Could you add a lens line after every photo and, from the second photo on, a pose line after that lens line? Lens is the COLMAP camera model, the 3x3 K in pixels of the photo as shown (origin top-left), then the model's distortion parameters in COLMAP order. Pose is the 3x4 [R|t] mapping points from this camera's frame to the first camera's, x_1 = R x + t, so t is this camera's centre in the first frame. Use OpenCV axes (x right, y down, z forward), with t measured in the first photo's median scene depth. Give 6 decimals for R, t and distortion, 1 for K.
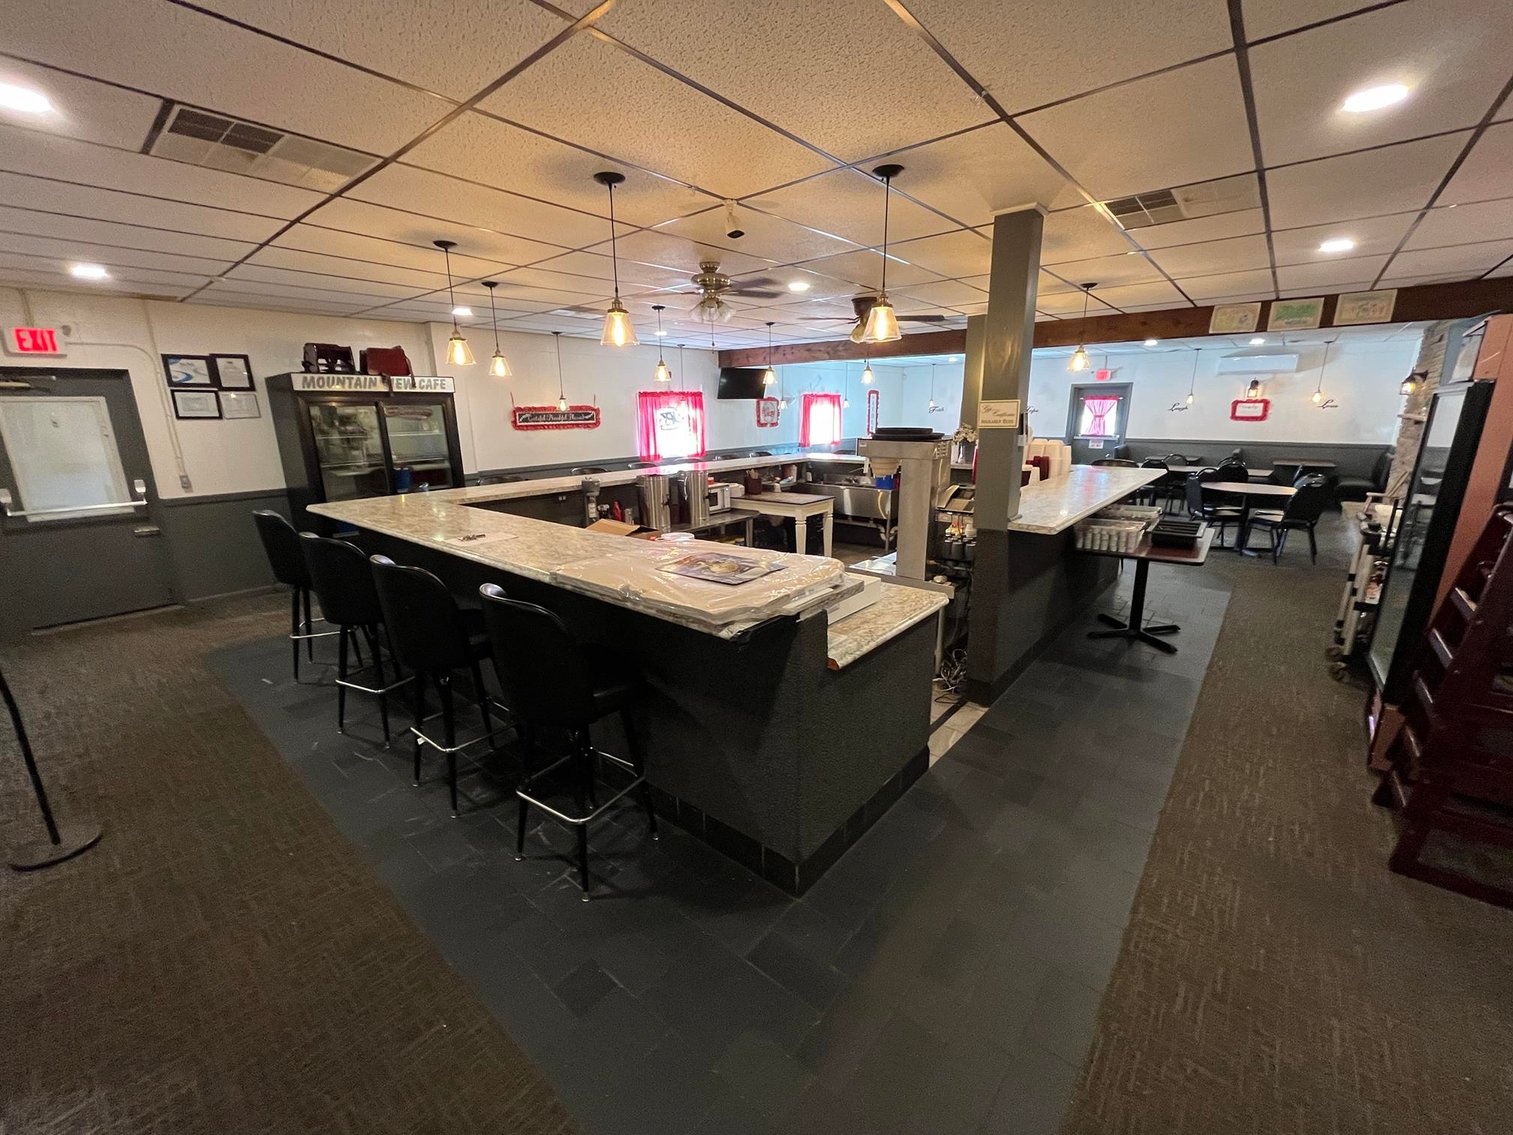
lens RADIAL K [[619.1, 0, 752.5], [0, 619.1, 565.5], [0, 0, 1]] dist [0.000076, -0.000613]
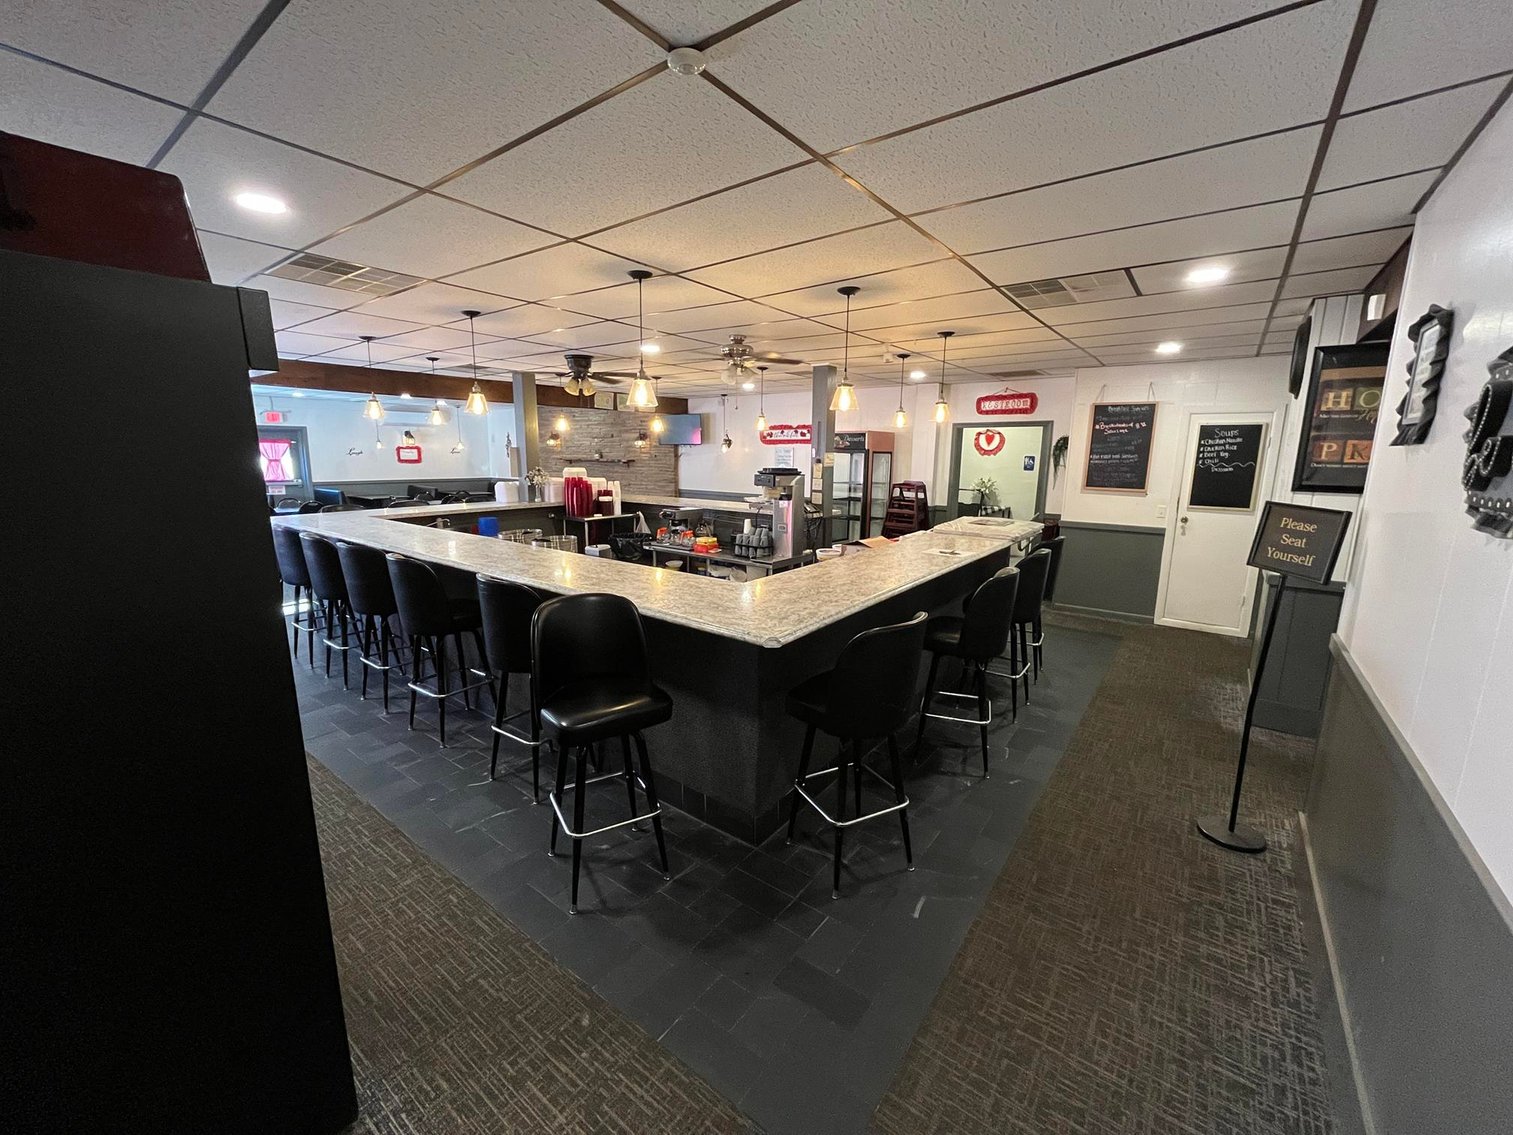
lens RADIAL K [[619.1, 0, 748.3], [0, 619.1, 573.3], [0, 0, 1]] dist [0.000076, -0.000613]
pose [[-0.064135, -0.184863, 0.980669, -0.764669], [0.235521, 0.952129, 0.194885, -0.164098], [-0.969751, 0.243467, -0.017525, 0.648276]]
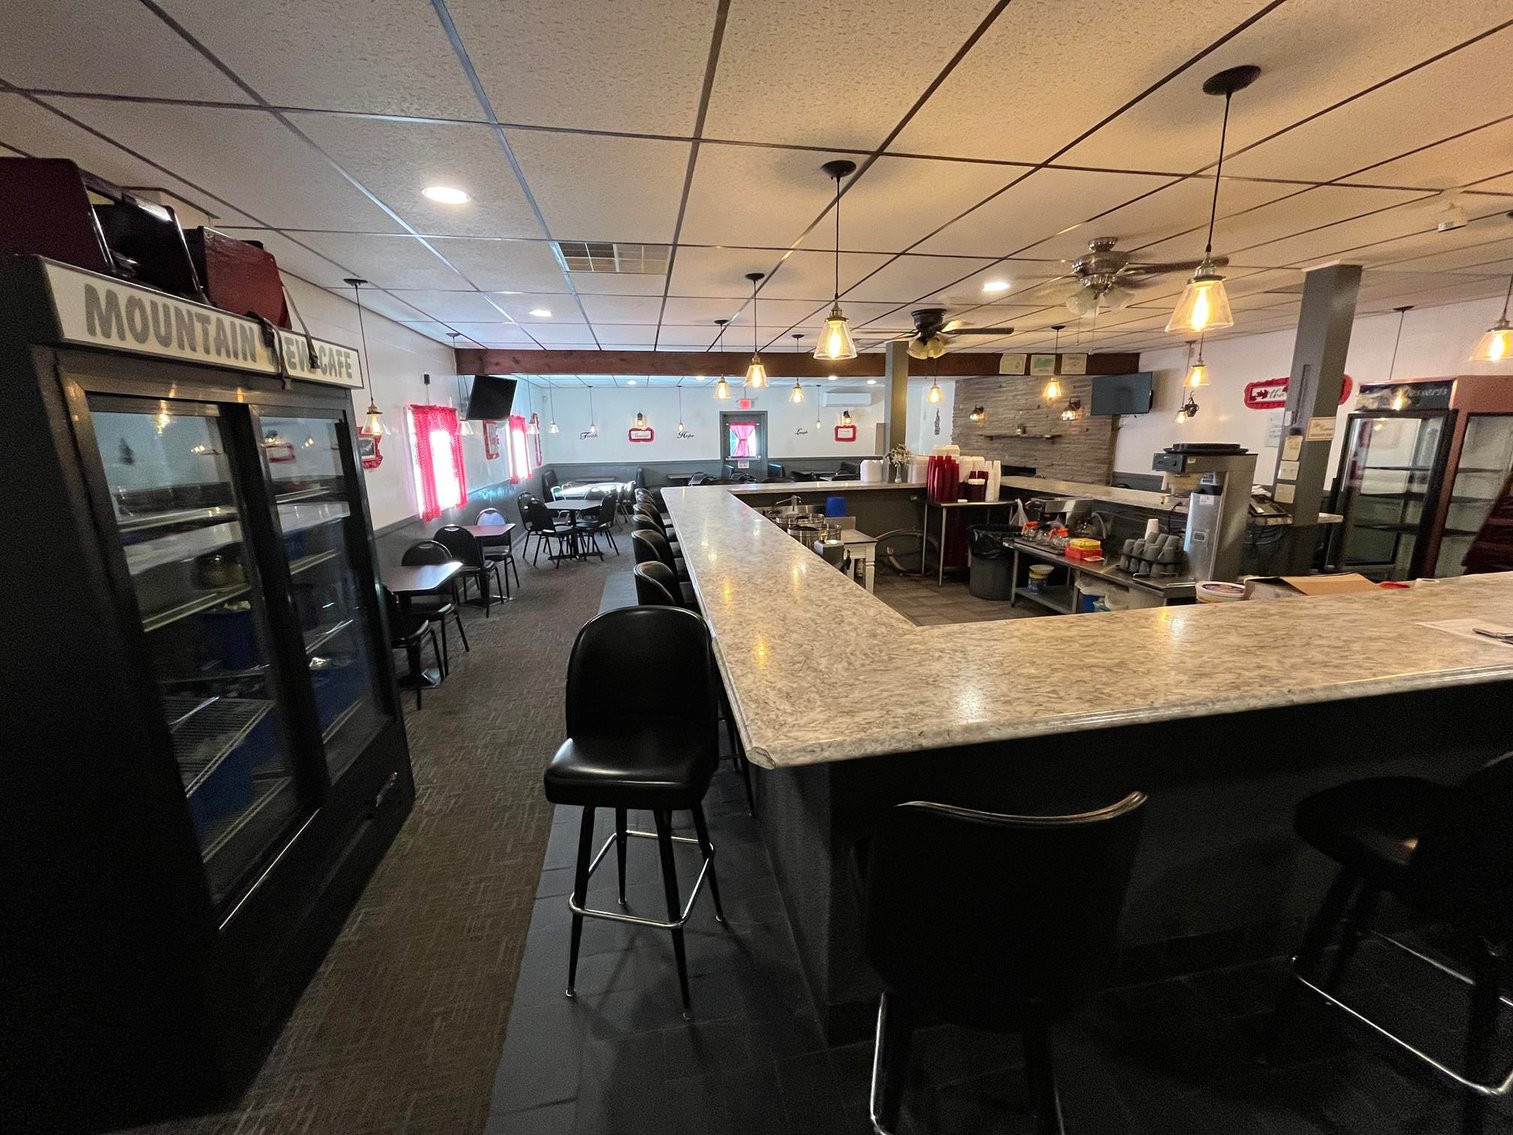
lens RADIAL K [[619.1, 0, 754.3], [0, 619.1, 555.5], [0, 0, 1]] dist [0.000076, -0.000613]
pose [[0.625482, -0.154158, 0.764858, -0.568452], [0.198585, 0.979458, 0.035013, -0.124090], [-0.754544, 0.129989, 0.643247, 0.507769]]
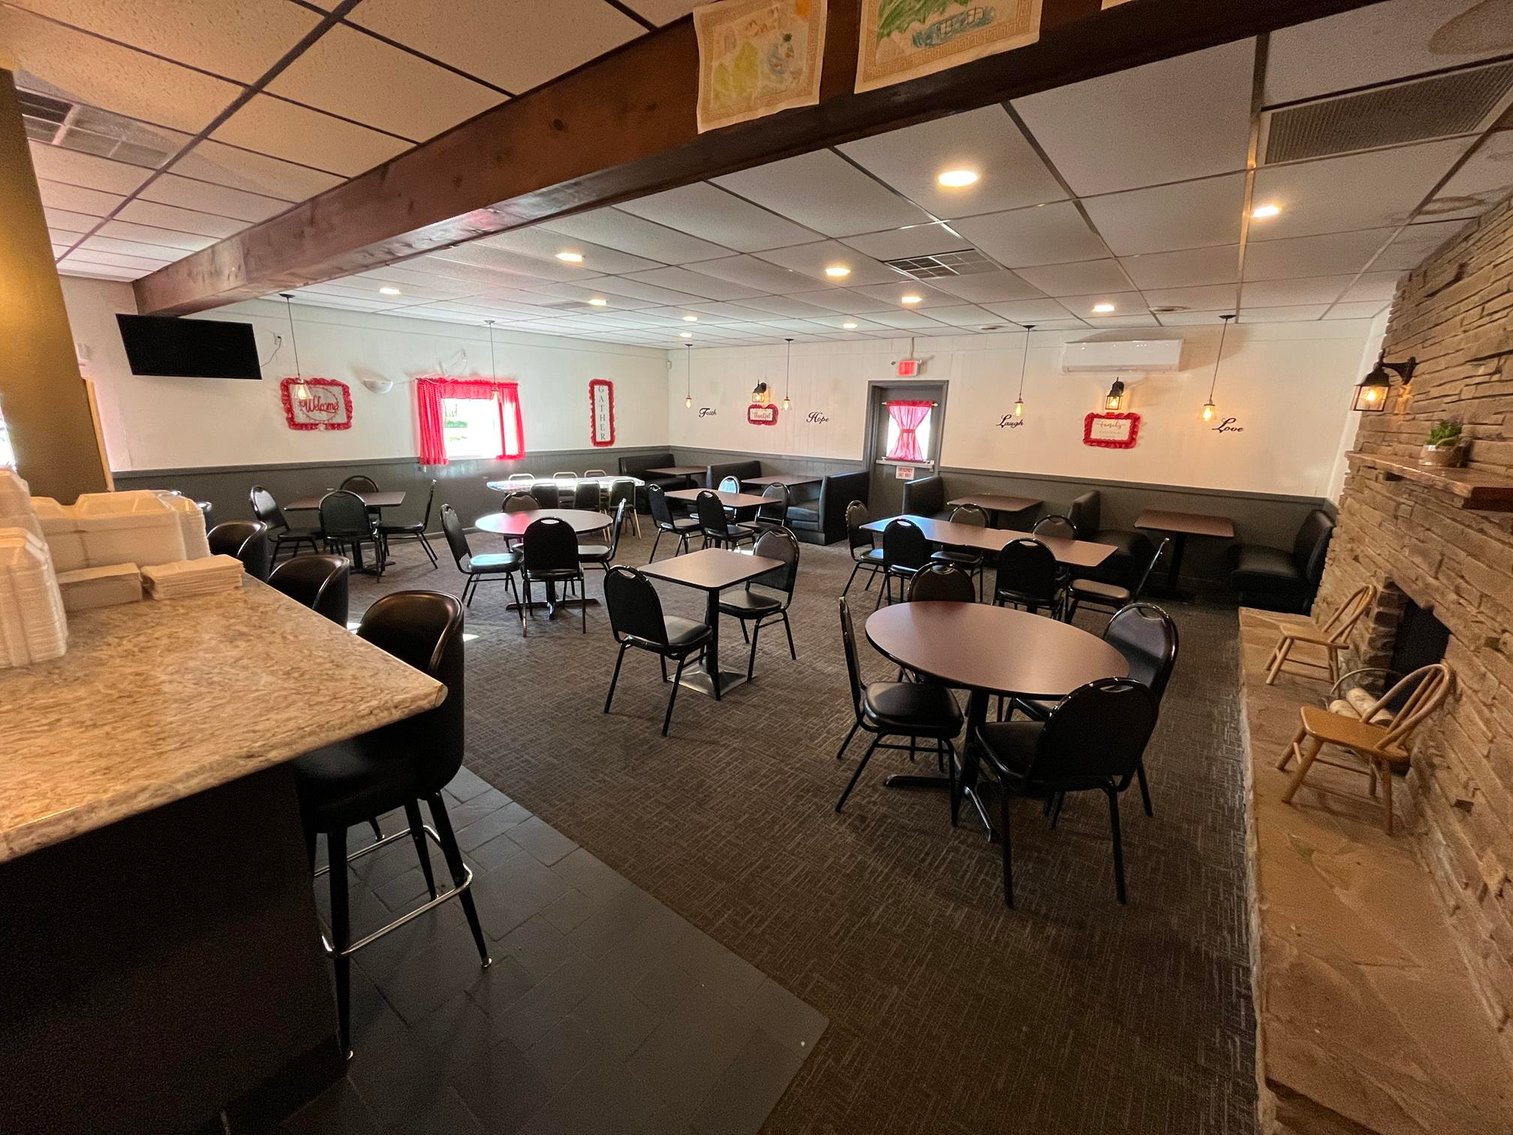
lens RADIAL K [[619.1, 0, 748.8], [0, 619.1, 567.2], [0, 0, 1]] dist [0.000076, -0.000613]
pose [[0.997703, 0.020590, 0.064536, 0.619956], [-0.020770, 0.999782, 0.002114, -0.164784], [-0.064479, -0.003449, 0.997913, 0.618387]]
